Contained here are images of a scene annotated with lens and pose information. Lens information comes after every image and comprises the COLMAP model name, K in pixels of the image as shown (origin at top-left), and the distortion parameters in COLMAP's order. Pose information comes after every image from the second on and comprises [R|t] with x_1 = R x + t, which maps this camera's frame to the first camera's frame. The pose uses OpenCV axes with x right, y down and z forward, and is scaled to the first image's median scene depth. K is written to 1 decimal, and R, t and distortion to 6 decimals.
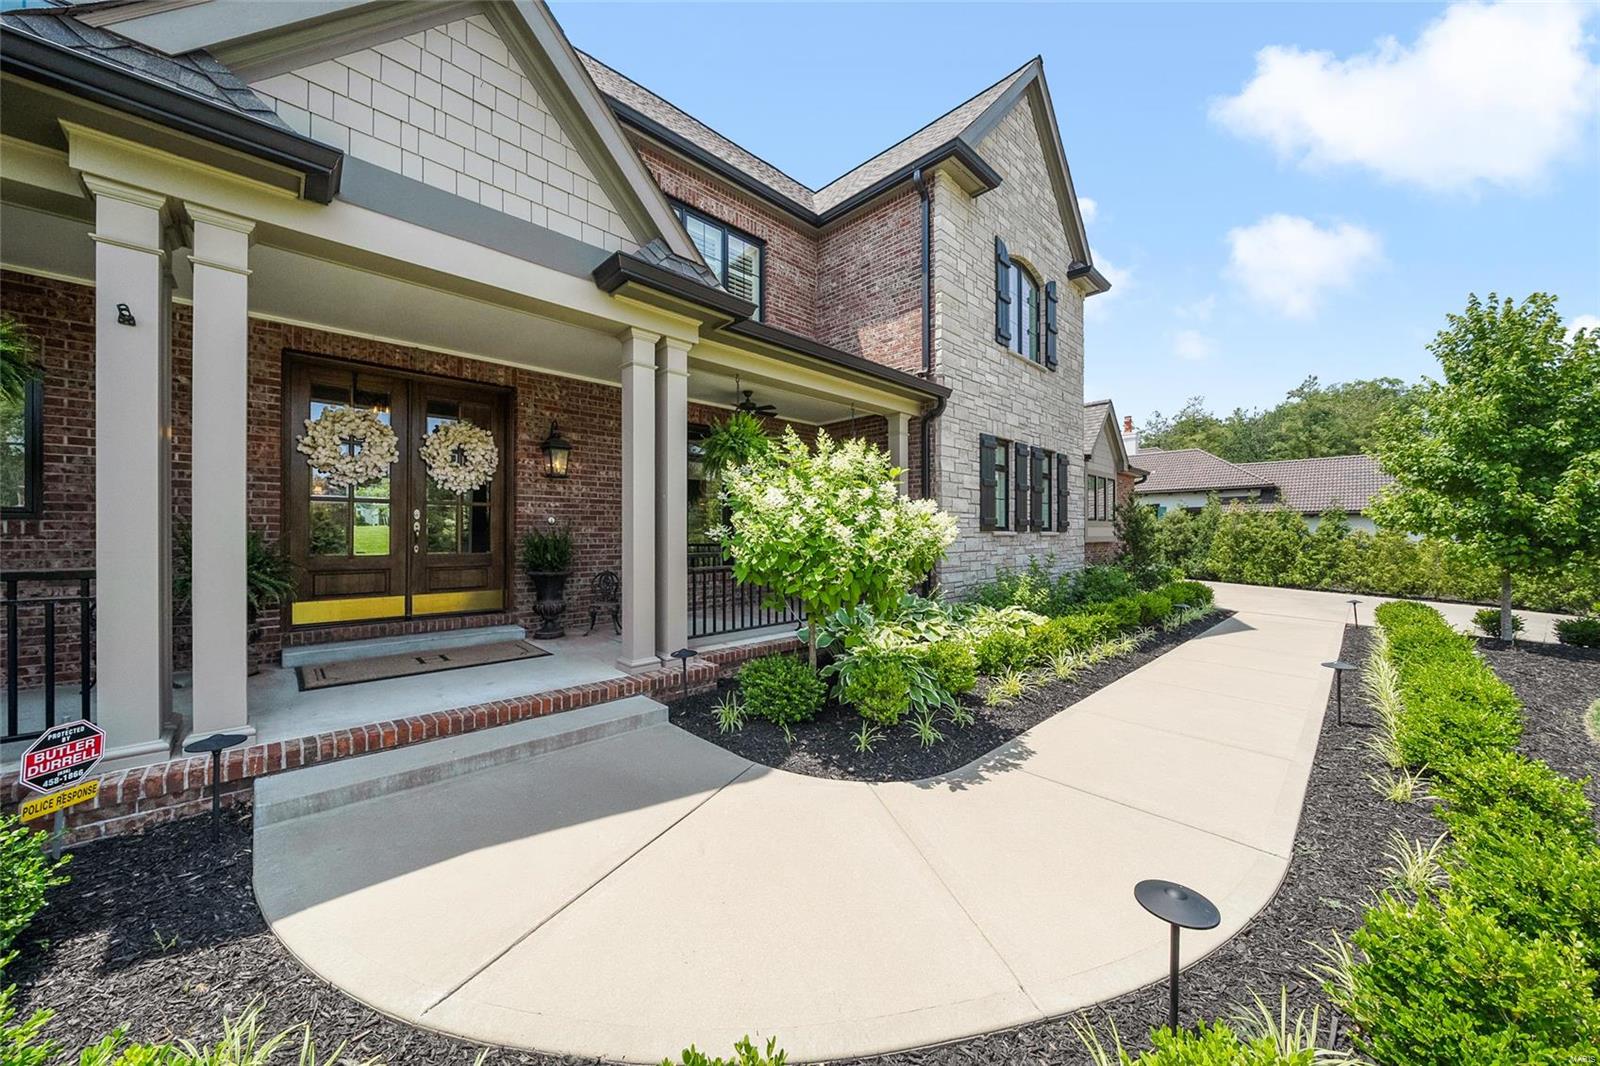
lens RADIAL K [[555.5, 0, 800.0], [0, 555.5, 533.0], [0, 0, 1]] dist [0.000215, 0.000038]
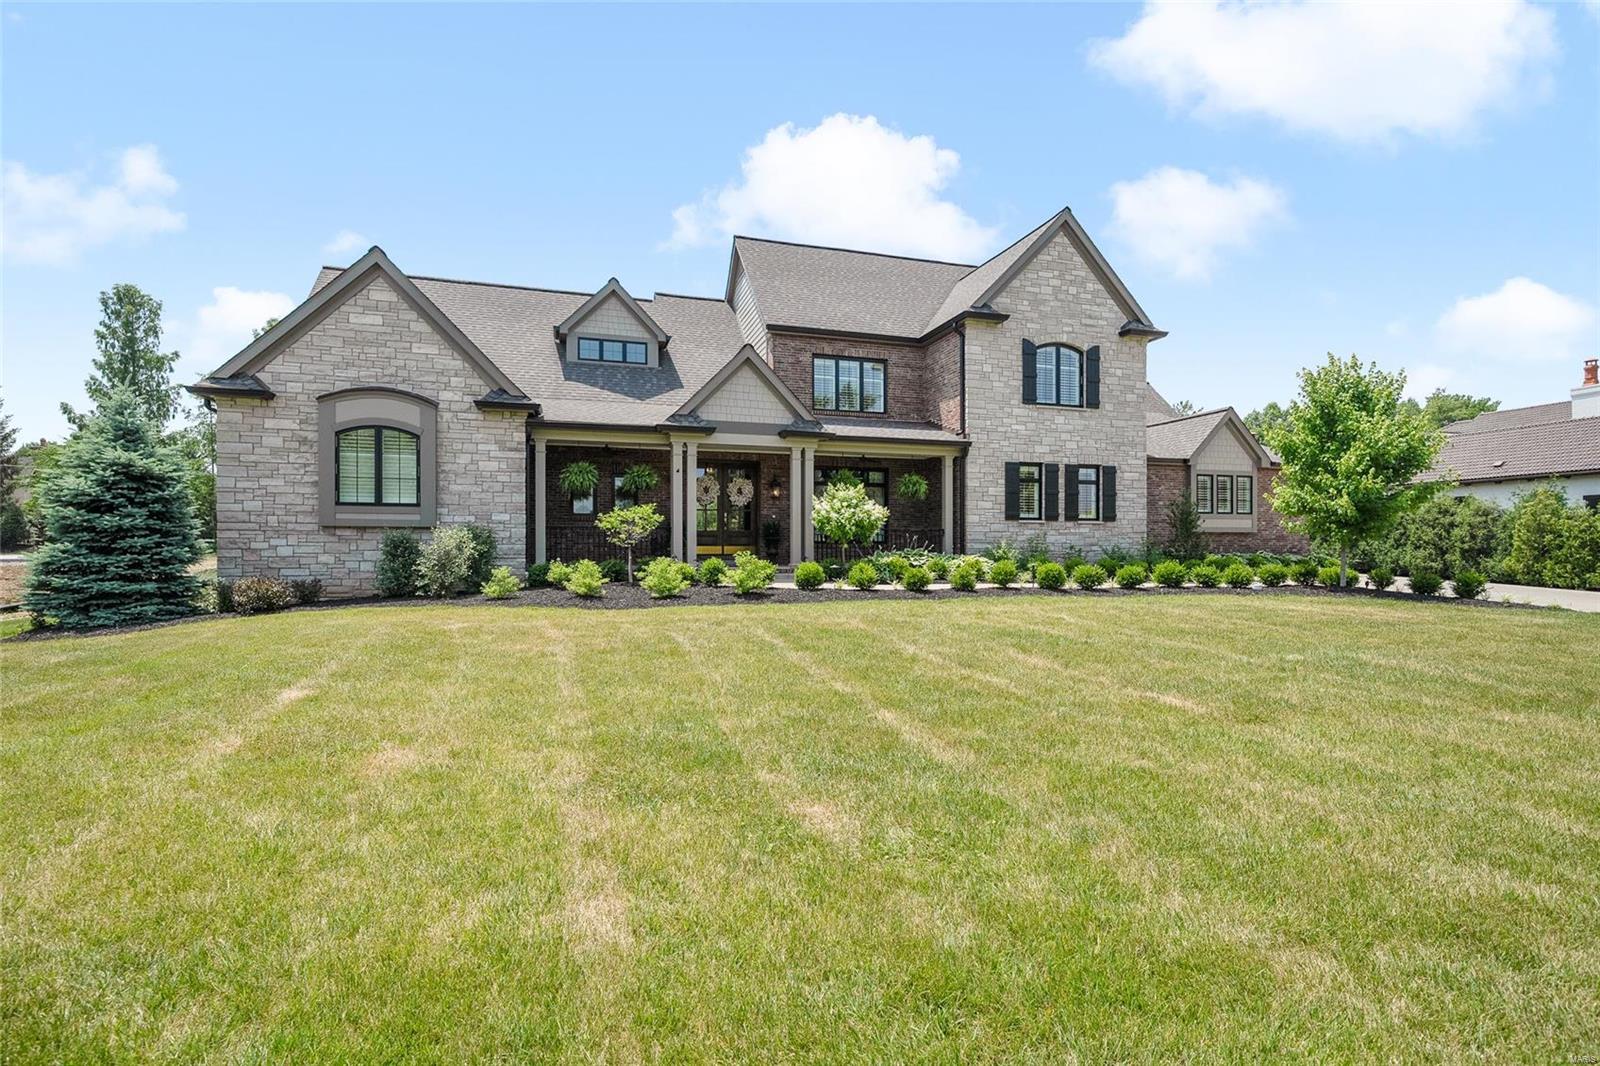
lens RADIAL K [[740.2, 0, 801.8], [0, 740.2, 548.6], [0, 0, 1]] dist [0.003223, 0.000586]
pose [[0.895697, 0.000416, -0.444664, 1.099325], [0.001561, 0.999990, 0.004080, 0.103831], [0.444662, -0.004349, 0.895688, -1.830532]]
